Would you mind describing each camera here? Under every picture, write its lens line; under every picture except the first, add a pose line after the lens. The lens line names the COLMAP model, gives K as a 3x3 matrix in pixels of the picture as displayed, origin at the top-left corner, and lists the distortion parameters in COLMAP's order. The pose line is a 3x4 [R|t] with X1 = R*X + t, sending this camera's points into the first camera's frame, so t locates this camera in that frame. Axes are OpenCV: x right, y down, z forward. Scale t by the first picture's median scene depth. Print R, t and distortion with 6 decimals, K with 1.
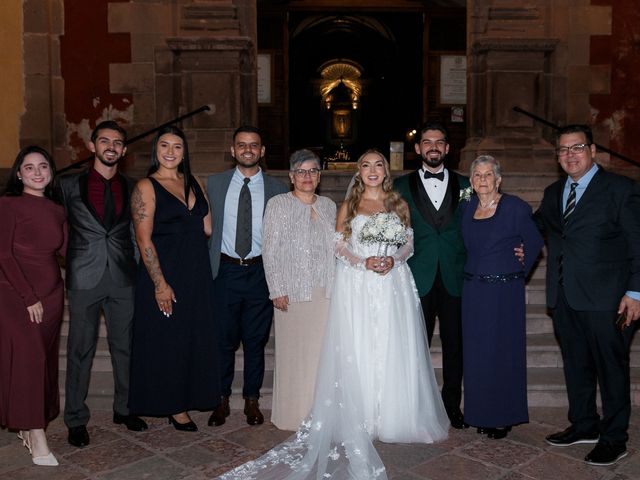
lens RADIAL K [[1452.8, 0, 320.0], [0, 1452.8, 240.0], [0, 0, 1]] dist [0.080755, 0.326995]
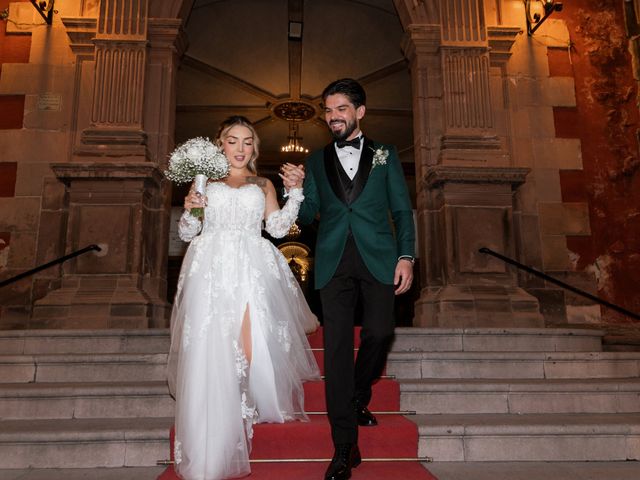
lens RADIAL K [[492.7, 0, 316.1], [0, 492.7, 242.5], [0, 0, 1]] dist [0.034275, 0.002264]
pose [[0.999954, -0.000025, 0.009643, 0.038772], [0.002255, 0.972884, -0.231282, -0.030796], [-0.009376, 0.231293, 0.972839, 0.731032]]
